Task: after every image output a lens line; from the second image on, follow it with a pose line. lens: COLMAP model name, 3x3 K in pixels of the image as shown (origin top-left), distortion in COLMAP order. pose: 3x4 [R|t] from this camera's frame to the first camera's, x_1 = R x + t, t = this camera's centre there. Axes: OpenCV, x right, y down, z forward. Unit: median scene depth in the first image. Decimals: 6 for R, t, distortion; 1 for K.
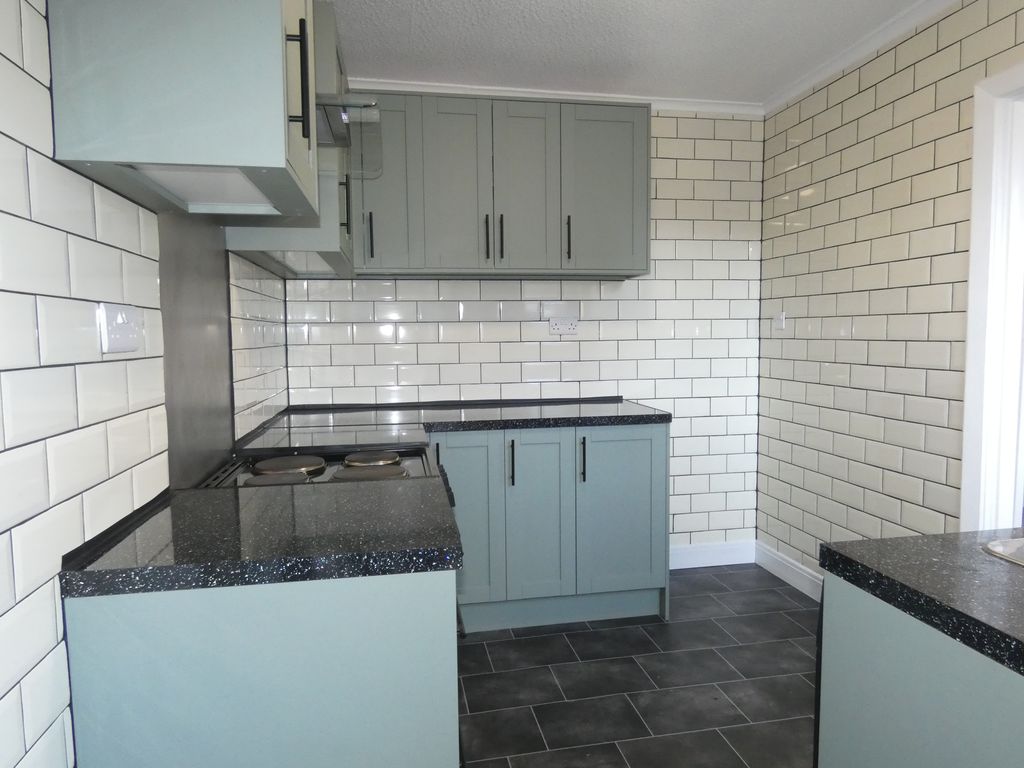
lens RADIAL K [[665.4, 0, 512.0], [0, 665.4, 384.0], [0, 0, 1]] dist [0.003745, 0.000806]
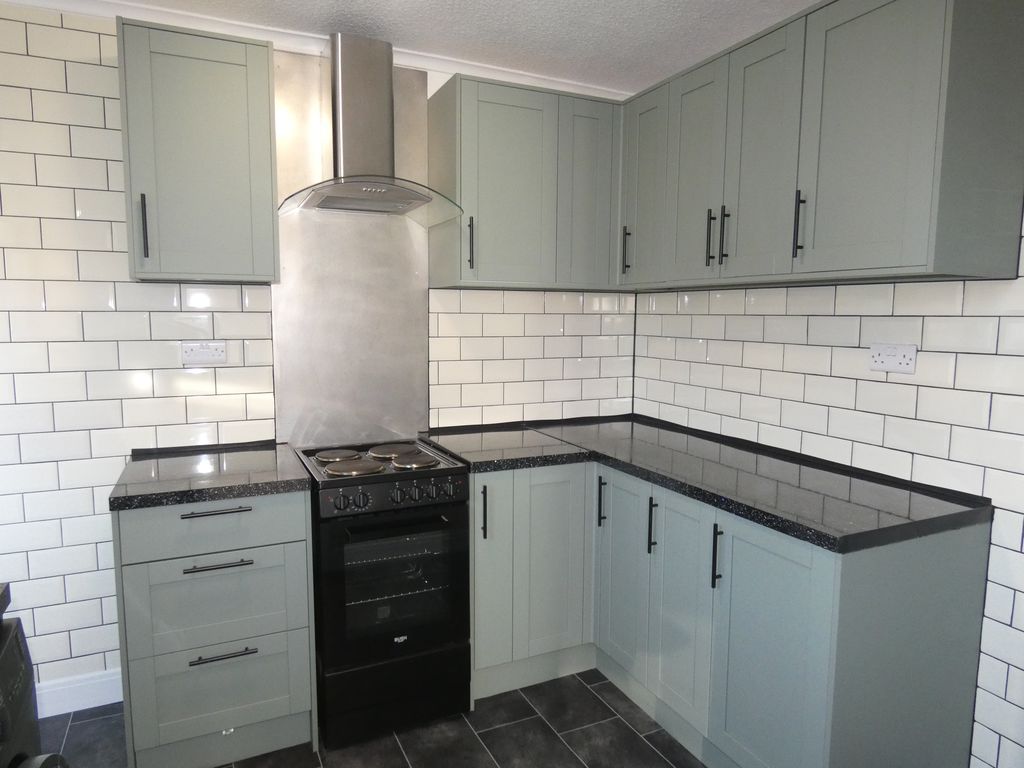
lens RADIAL K [[665.4, 0, 512.0], [0, 665.4, 384.0], [0, 0, 1]] dist [0.003745, 0.000806]
pose [[0.257527, 0.111691, -0.959794, 0.589953], [-0.105172, 0.990636, 0.087061, -0.081713], [0.960530, 0.078523, 0.266862, 0.511495]]
